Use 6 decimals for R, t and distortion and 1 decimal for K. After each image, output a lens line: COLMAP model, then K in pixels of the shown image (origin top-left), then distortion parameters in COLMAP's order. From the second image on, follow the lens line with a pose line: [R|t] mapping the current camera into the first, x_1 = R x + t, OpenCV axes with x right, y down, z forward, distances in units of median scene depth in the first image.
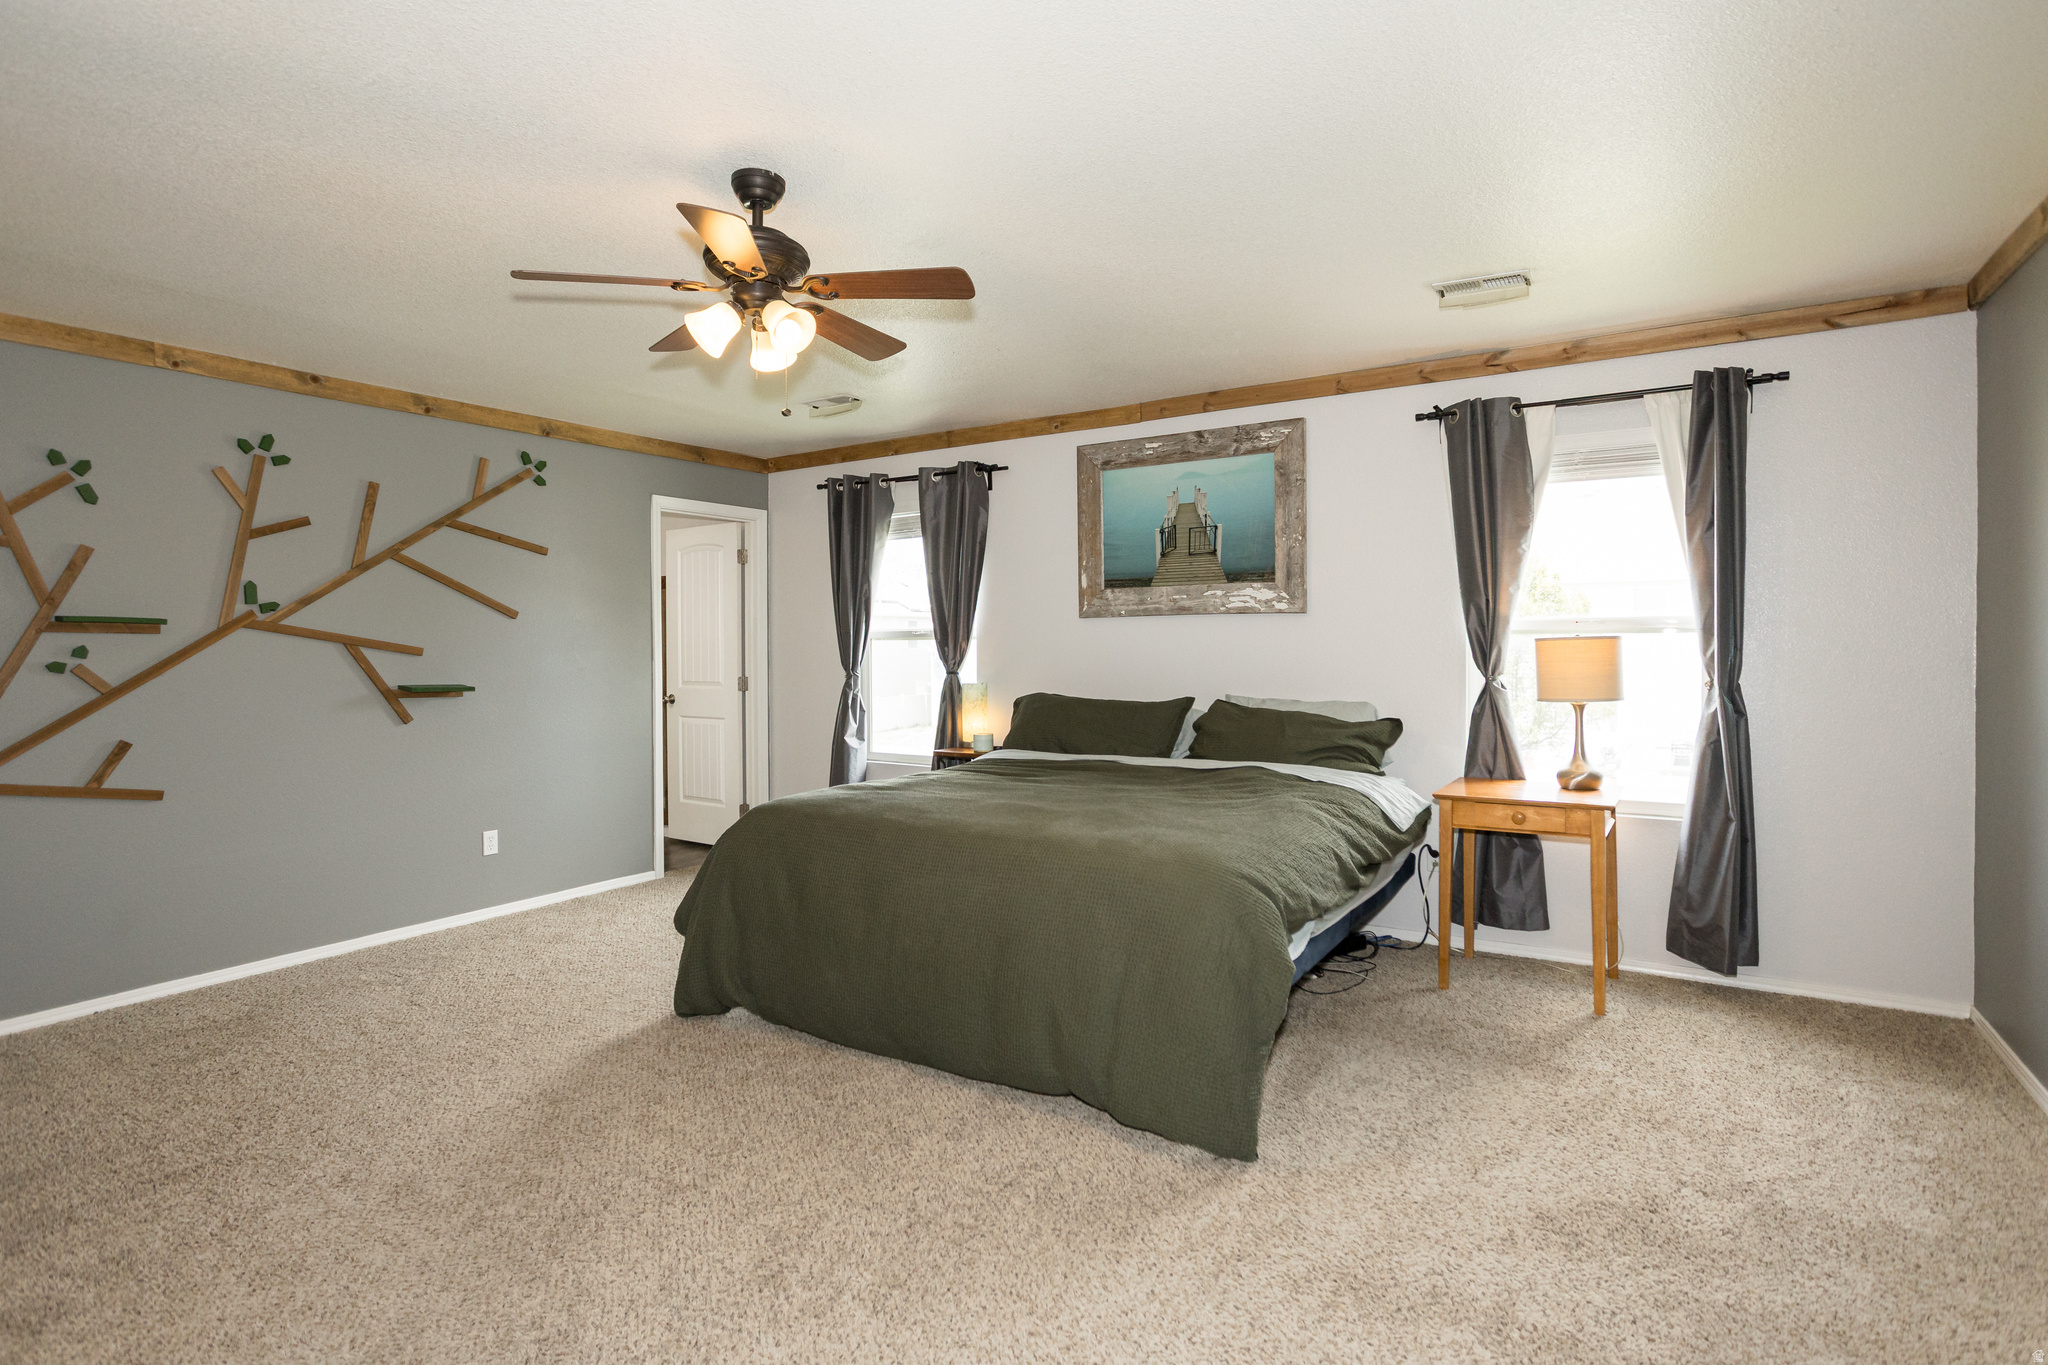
lens RADIAL K [[1015.2, 0, 1050.6], [0, 1015.2, 646.4], [0, 0, 1]] dist [-0.056558, 0.031707]
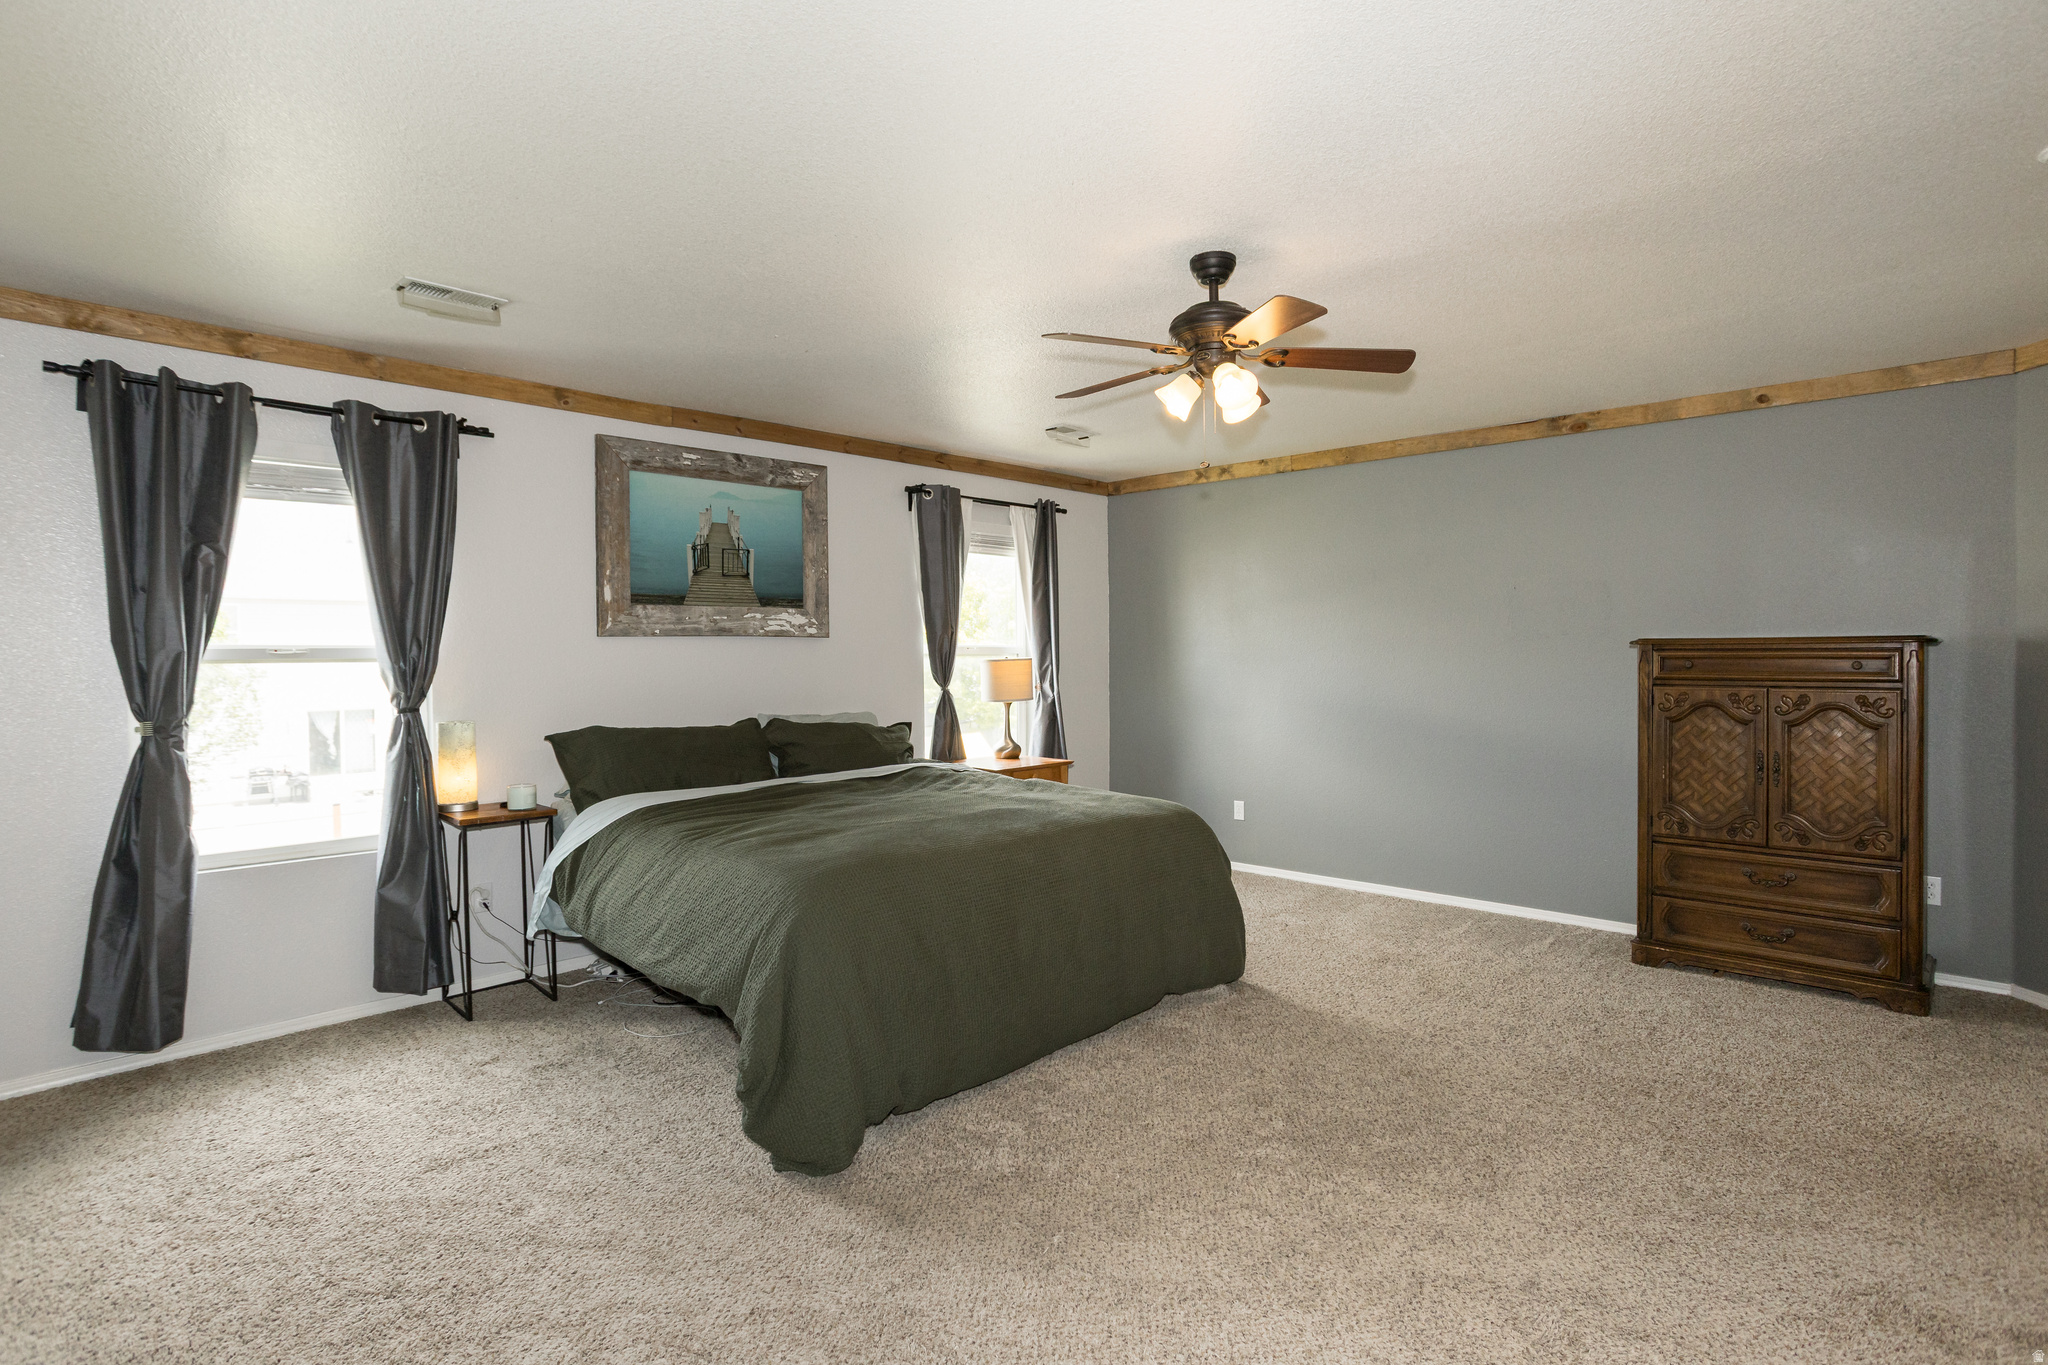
lens RADIAL K [[1015.2, 0, 1050.6], [0, 1015.2, 646.4], [0, 0, 1]] dist [-0.056558, 0.031707]
pose [[0.194370, 0.016825, 0.980784, -0.766351], [0.017980, 0.999624, -0.020711, 0.004680], [-0.980764, 0.021661, 0.193994, 0.499720]]
